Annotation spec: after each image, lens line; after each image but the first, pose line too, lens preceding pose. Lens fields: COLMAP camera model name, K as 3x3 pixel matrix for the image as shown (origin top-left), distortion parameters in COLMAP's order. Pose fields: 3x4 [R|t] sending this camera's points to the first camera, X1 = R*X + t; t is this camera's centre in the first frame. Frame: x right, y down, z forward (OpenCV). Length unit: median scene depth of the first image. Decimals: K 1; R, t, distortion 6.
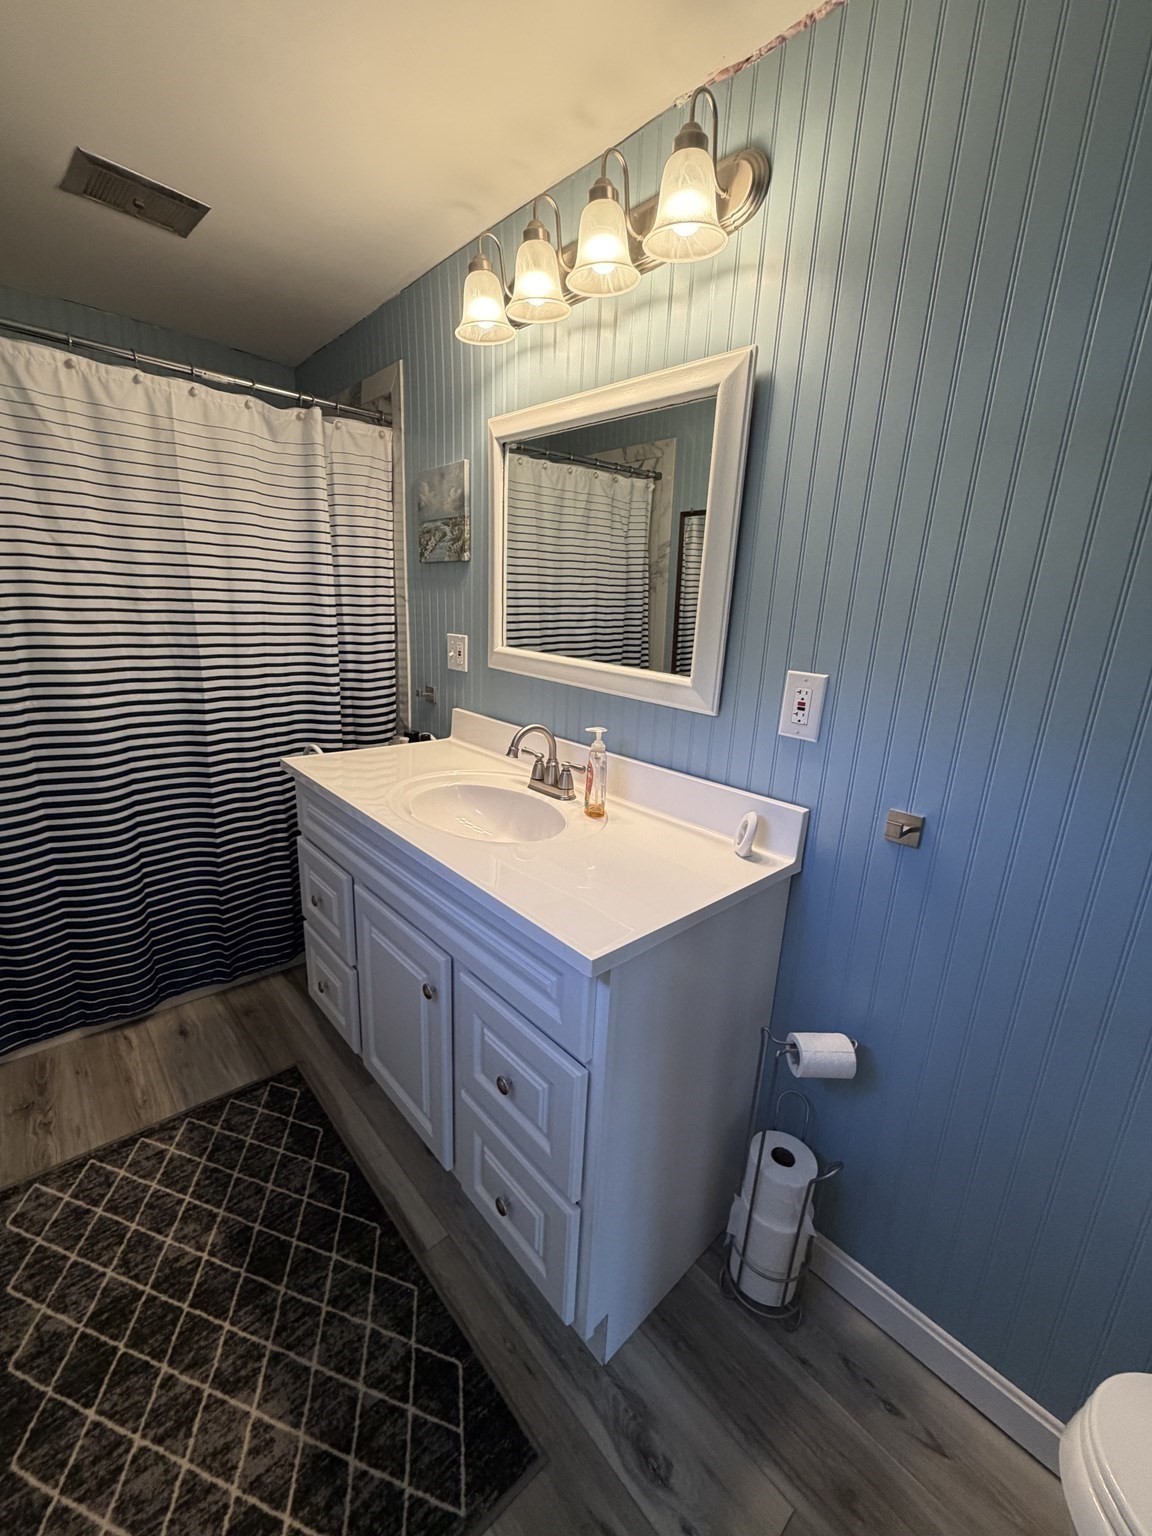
lens RADIAL K [[611.4, 0, 578.1], [0, 611.4, 762.5], [0, 0, 1]] dist [-0.001042, 0.000233]
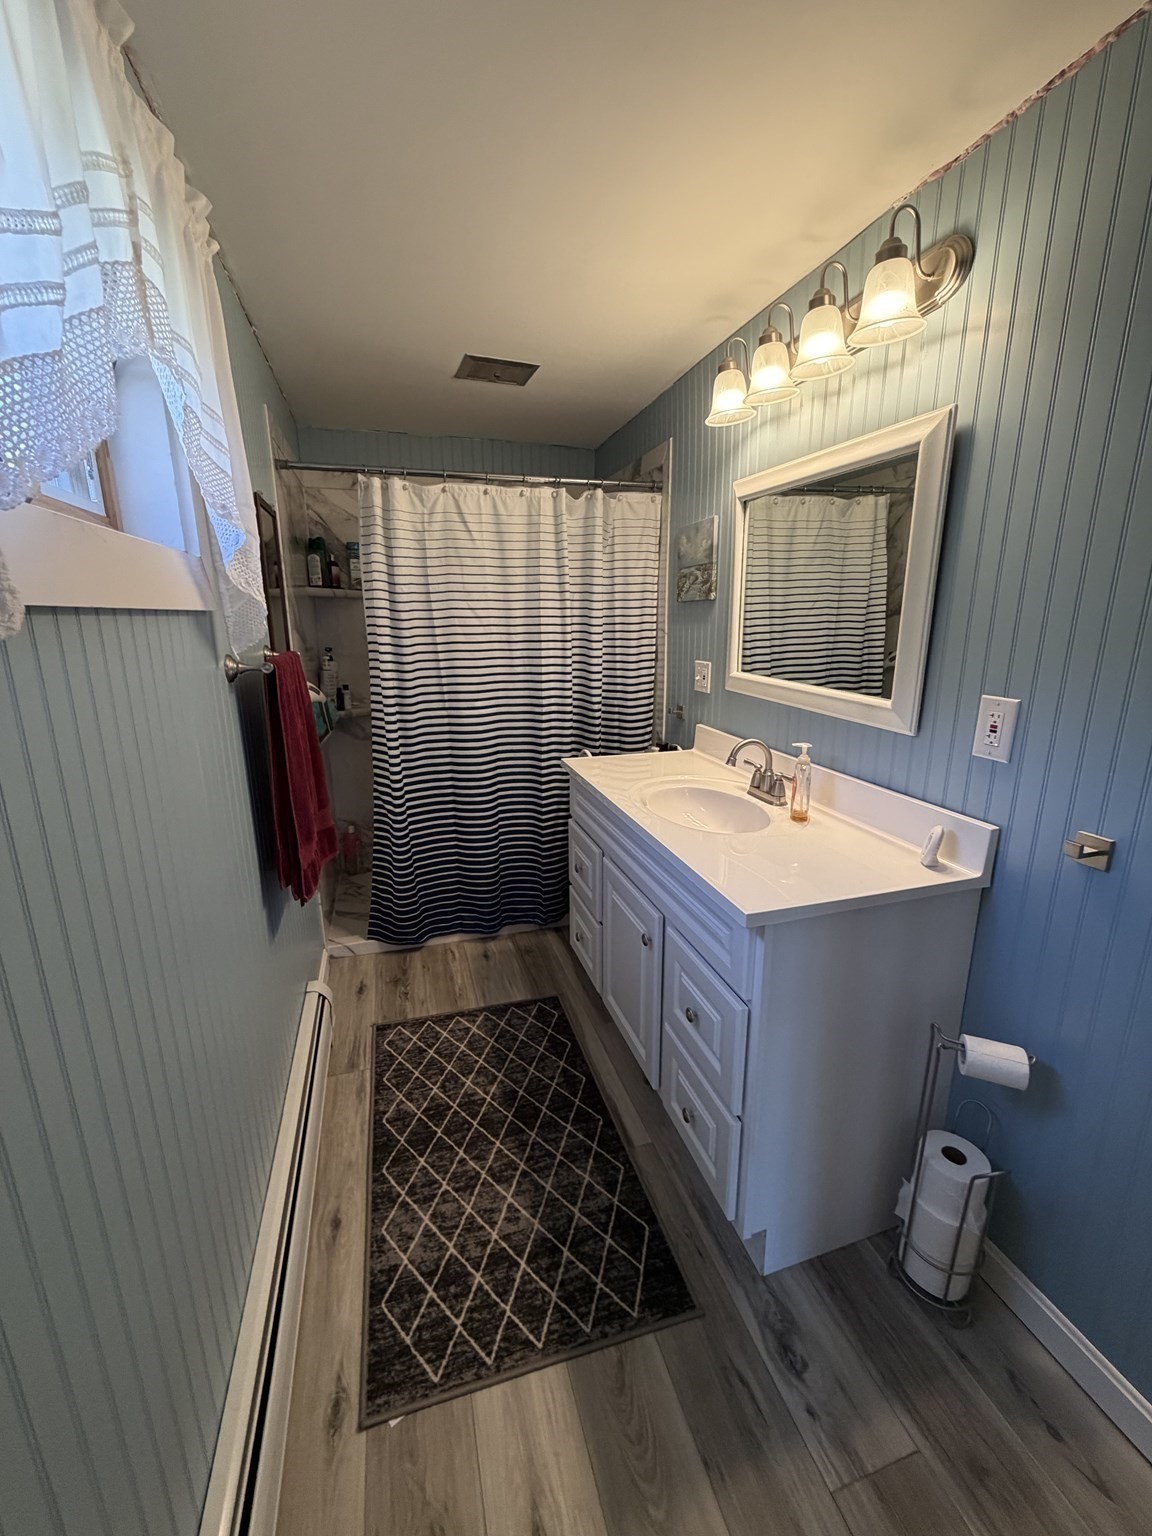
lens RADIAL K [[611.4, 0, 578.1], [0, 611.4, 762.5], [0, 0, 1]] dist [-0.001042, 0.000233]
pose [[0.899475, 0.050877, -0.434001, 0.169901], [-0.062811, 0.997938, -0.013190, 0.023821], [0.432435, 0.039124, 0.900816, -0.246367]]
